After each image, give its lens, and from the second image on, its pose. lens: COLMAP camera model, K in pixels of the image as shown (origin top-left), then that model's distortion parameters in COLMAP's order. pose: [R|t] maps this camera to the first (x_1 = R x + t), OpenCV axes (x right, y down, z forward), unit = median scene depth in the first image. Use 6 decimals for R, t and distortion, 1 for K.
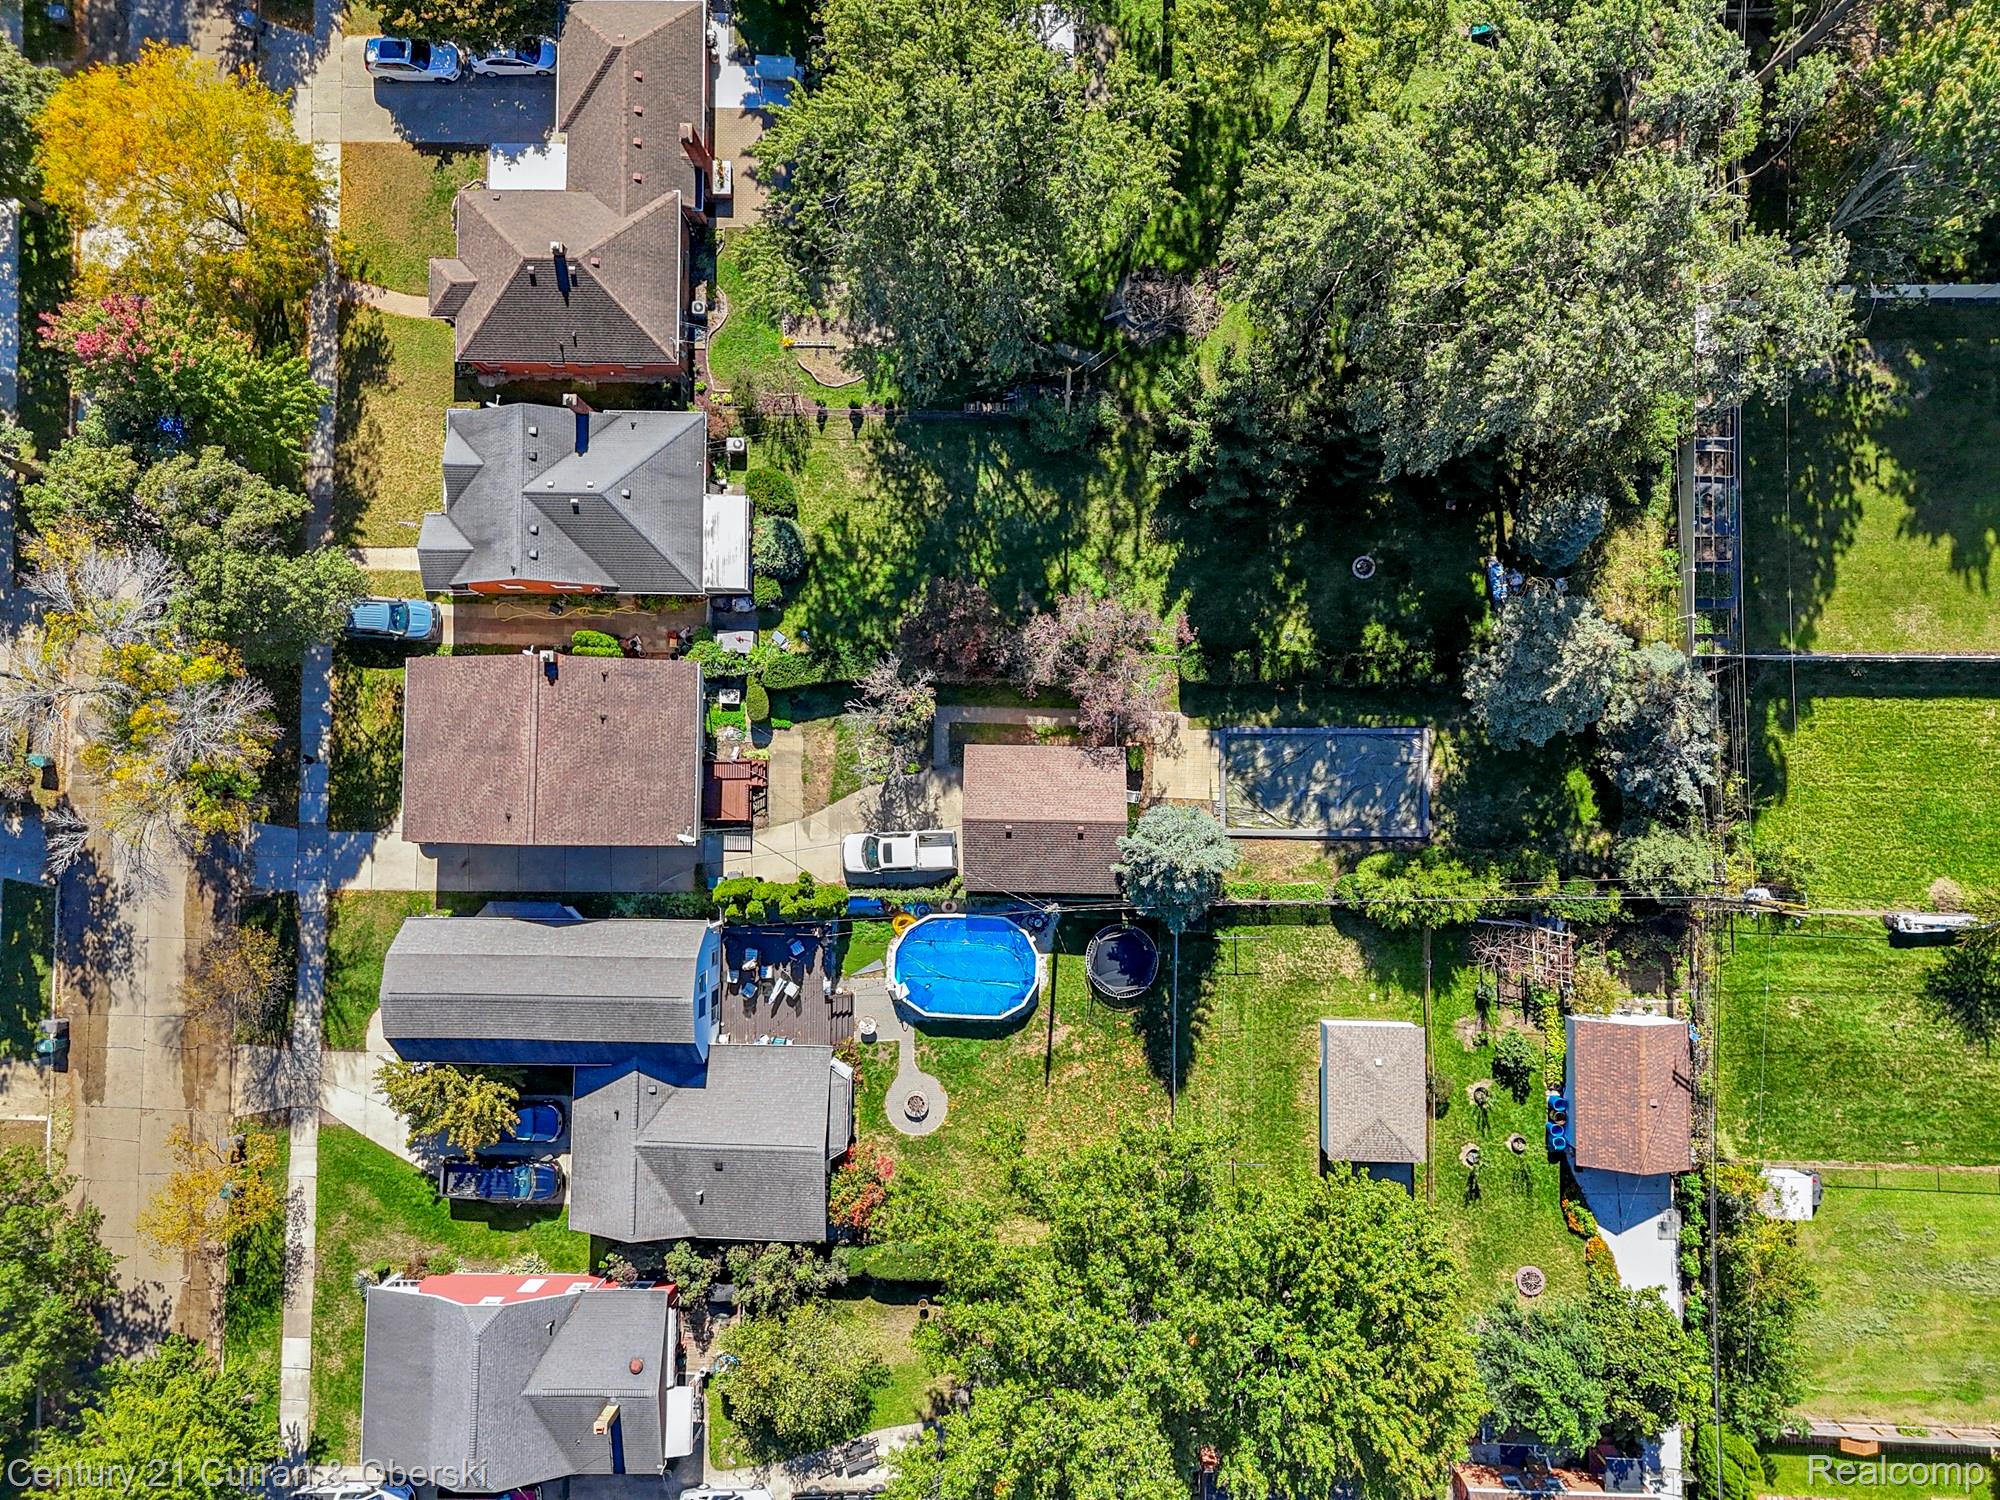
lens RADIAL K [[1487.2, 0, 995.4], [0, 1487.2, 737.7], [0, 0, 1]] dist [0.060942, -0.047194]
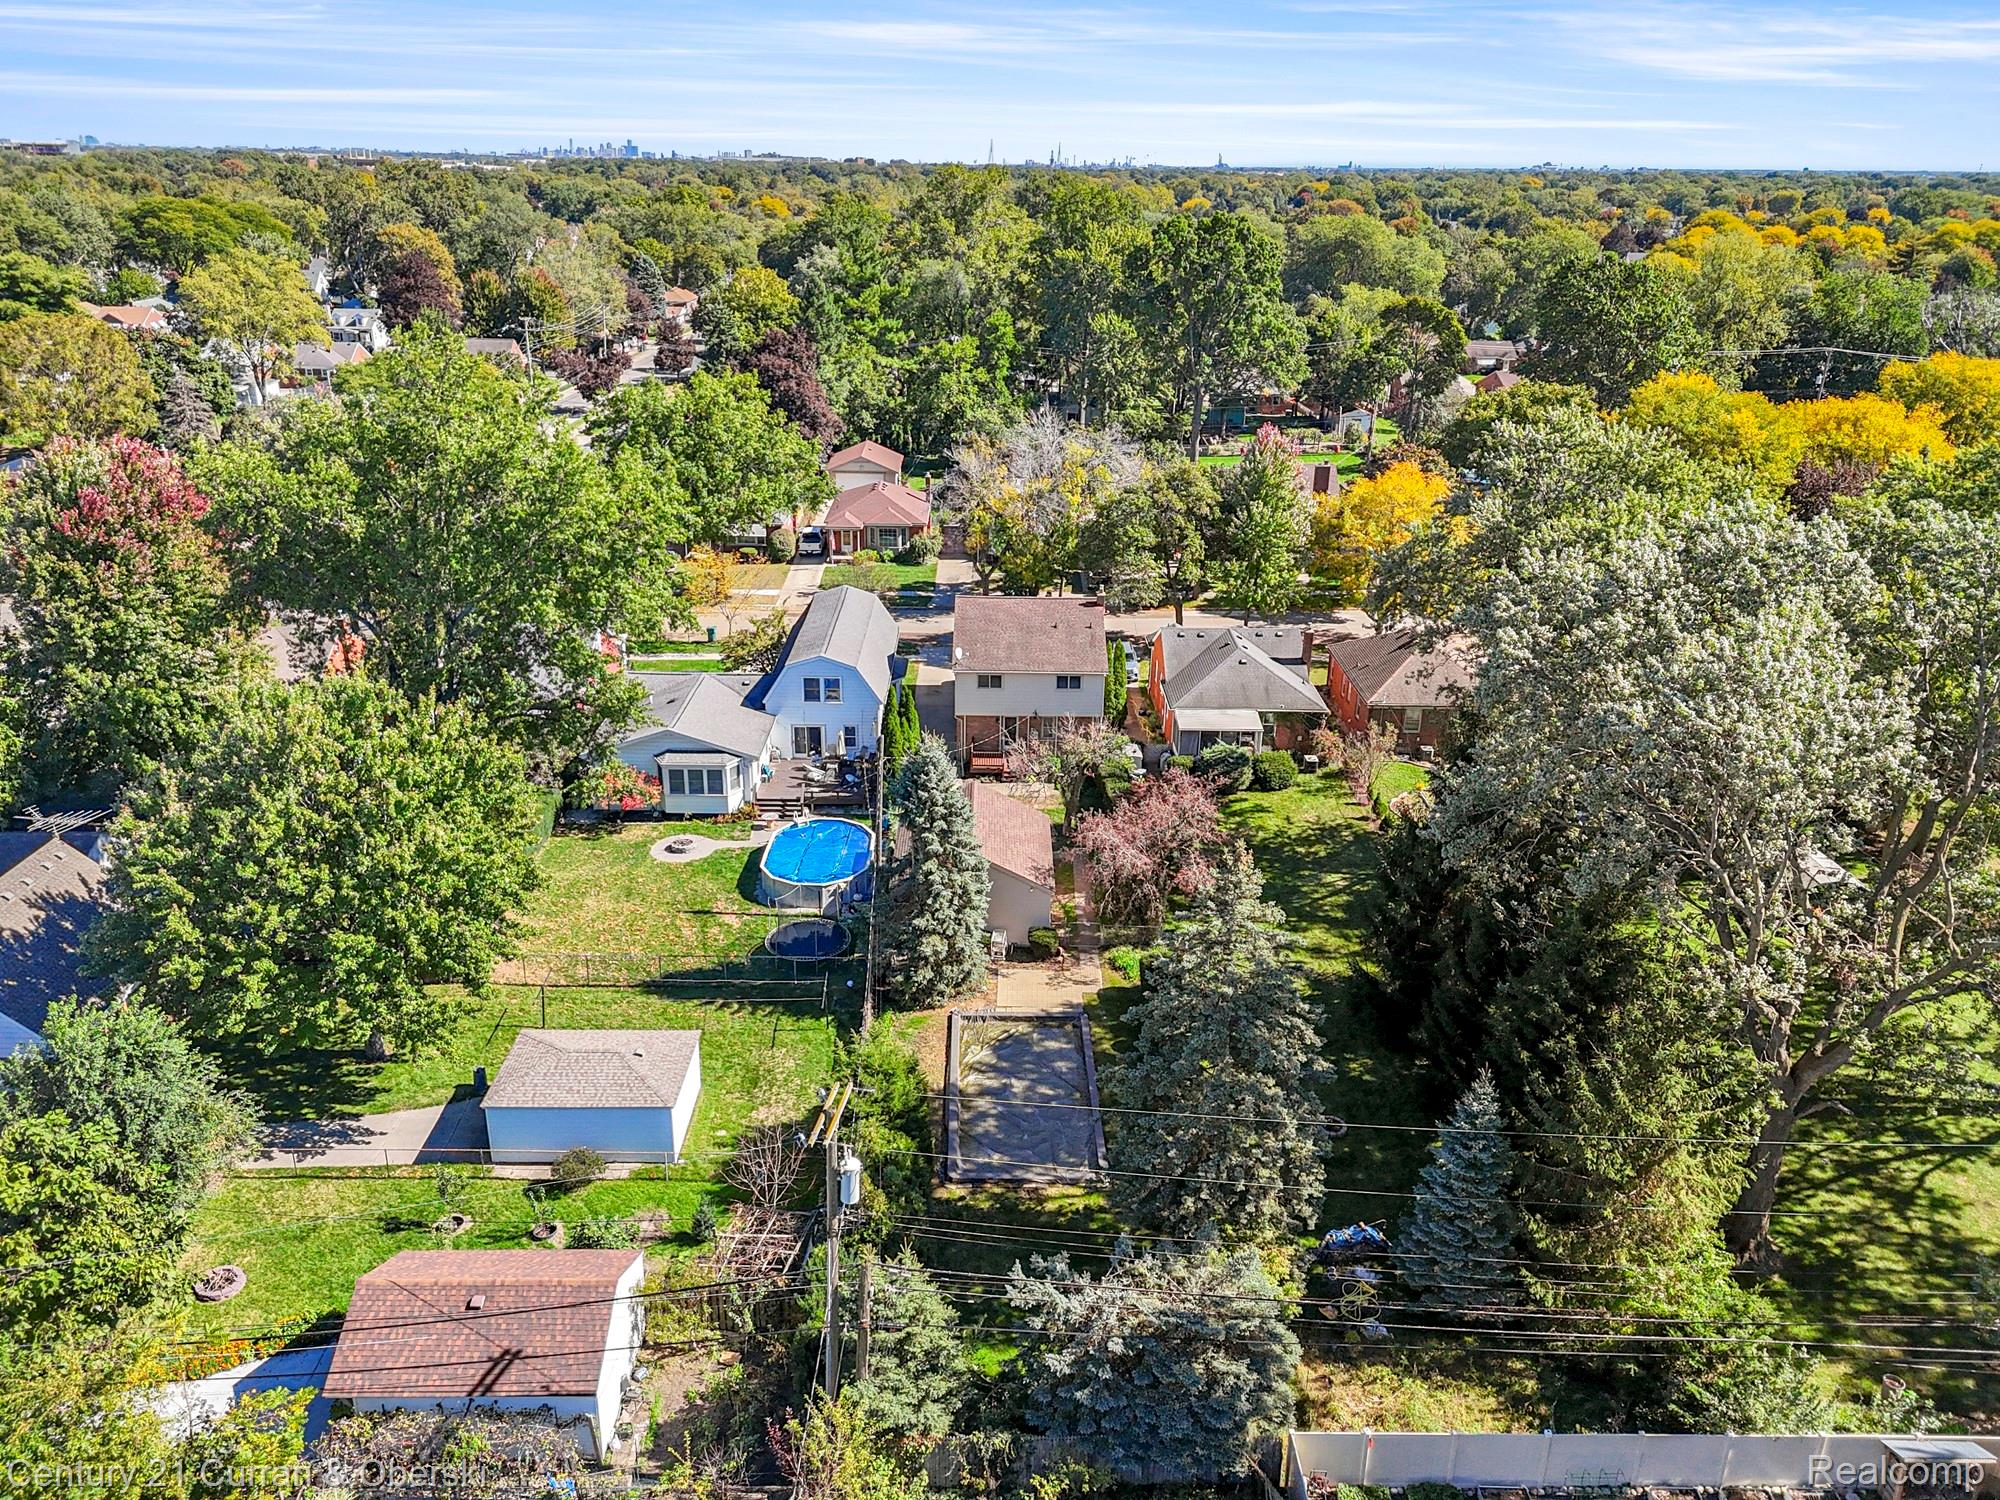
lens RADIAL K [[1487.2, 0, 1002.3], [0, 1487.2, 752.2], [0, 0, 1]] dist [0.060942, -0.047194]
pose [[0.020211, 0.405446, -0.913895, 0.831844], [-0.999611, 0.025771, -0.010674, 0.044826], [0.019224, 0.913756, 0.405809, 0.553692]]
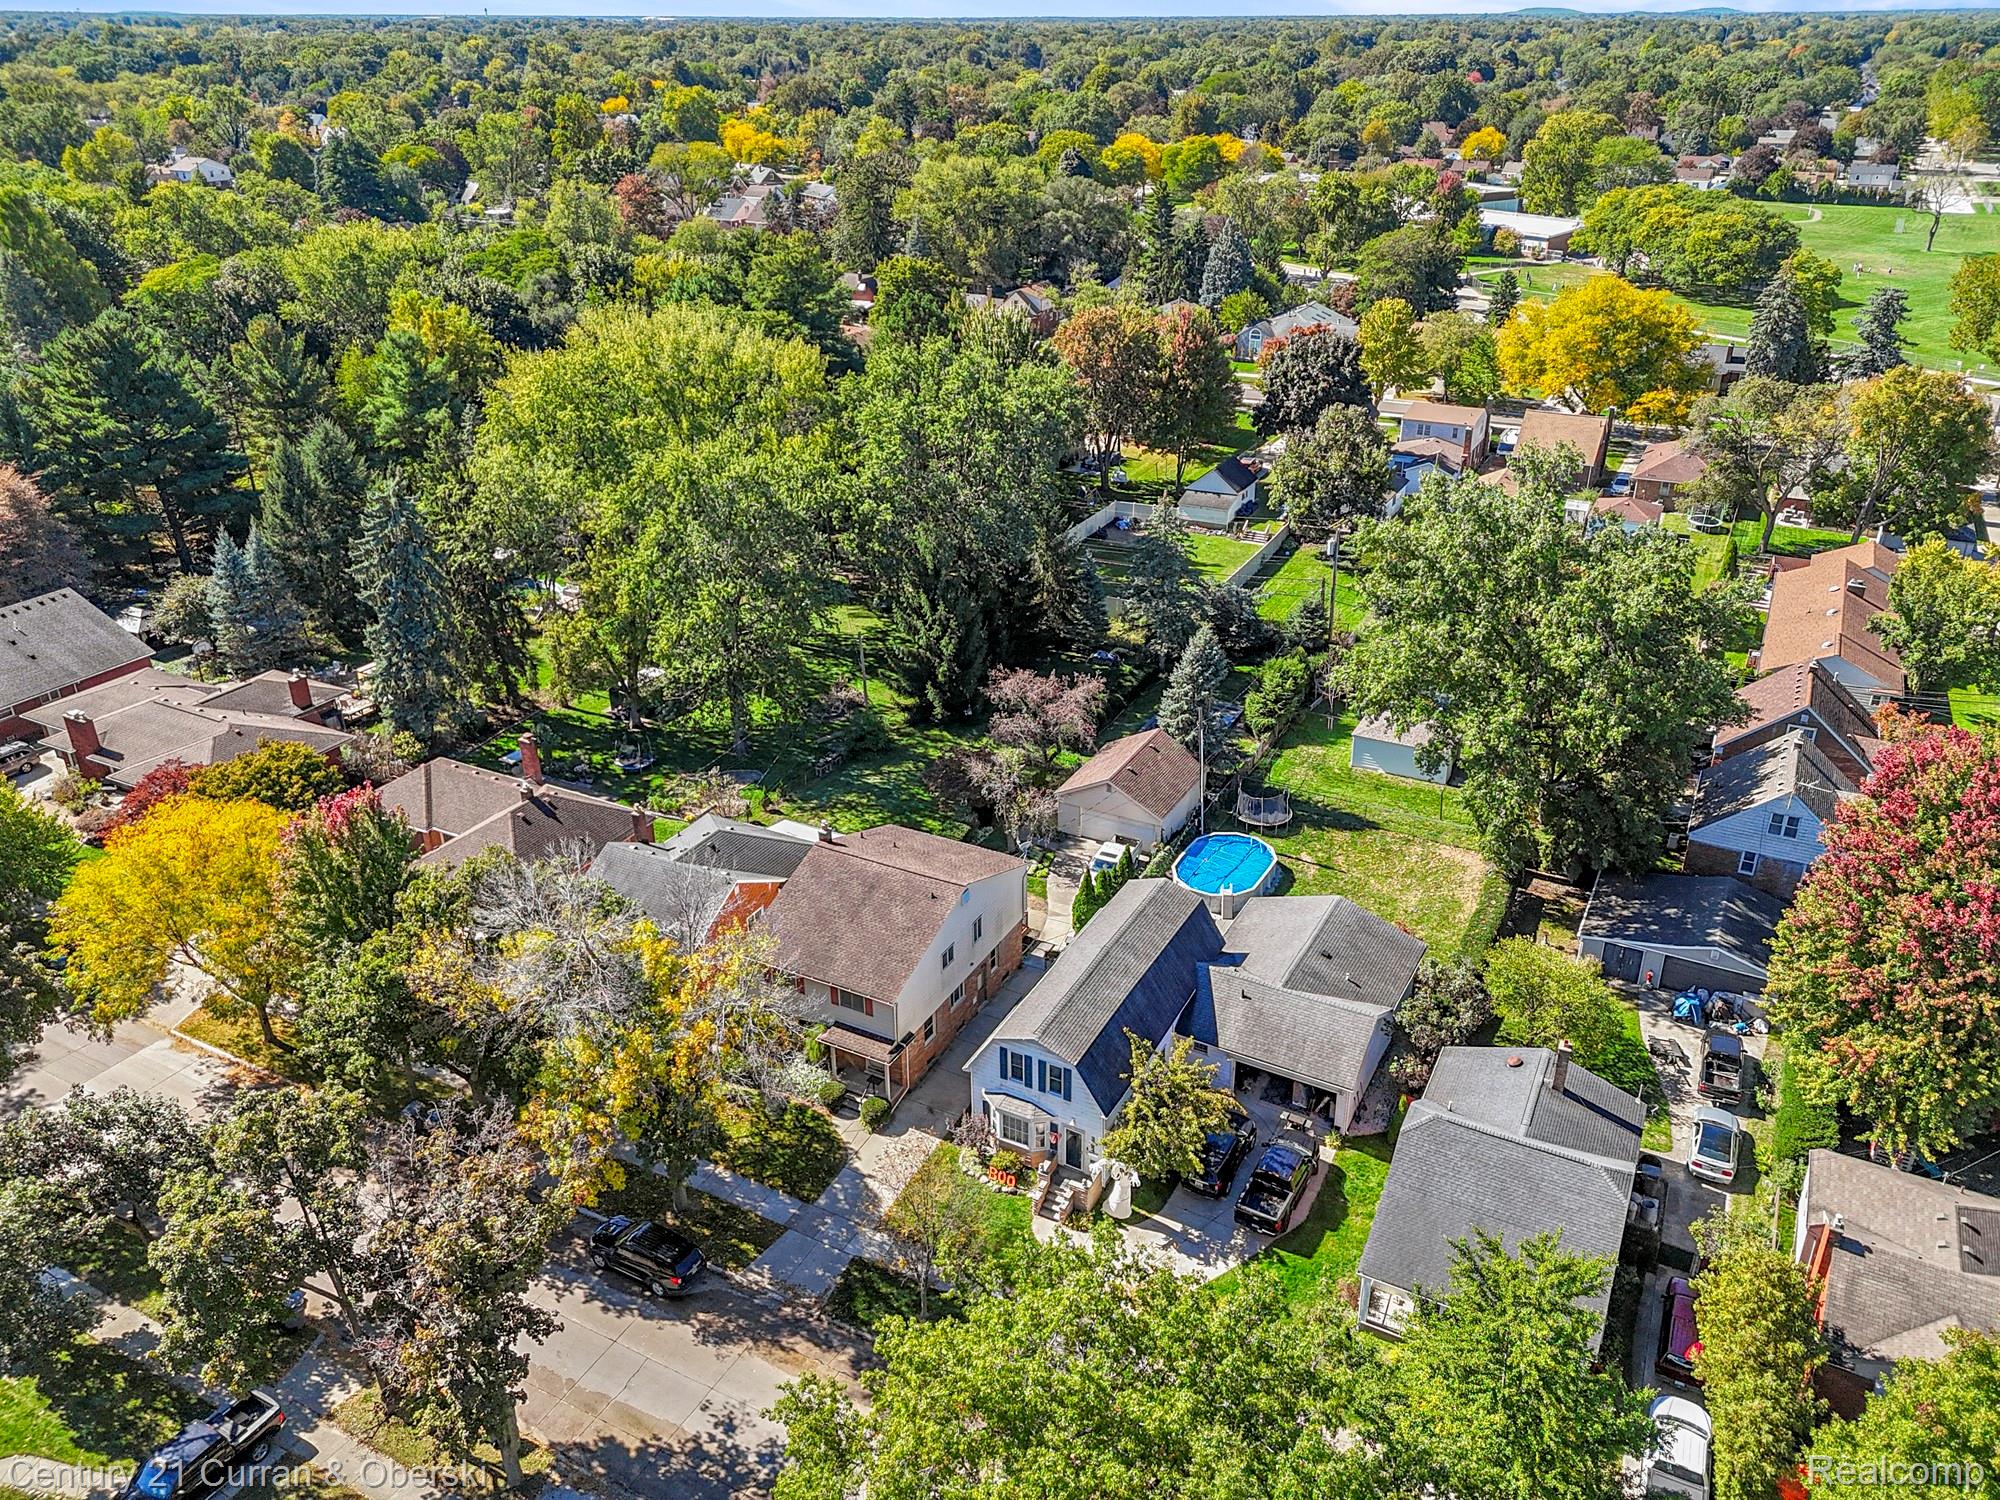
lens RADIAL K [[1487.2, 0, 1000.9], [0, 1487.2, 740.9], [0, 0, 1]] dist [0.060942, -0.047194]
pose [[0.453640, -0.358029, 0.816105, -1.009265], [0.890207, 0.224940, -0.396148, 0.436293], [-0.041742, 0.906211, 0.420761, 0.434135]]
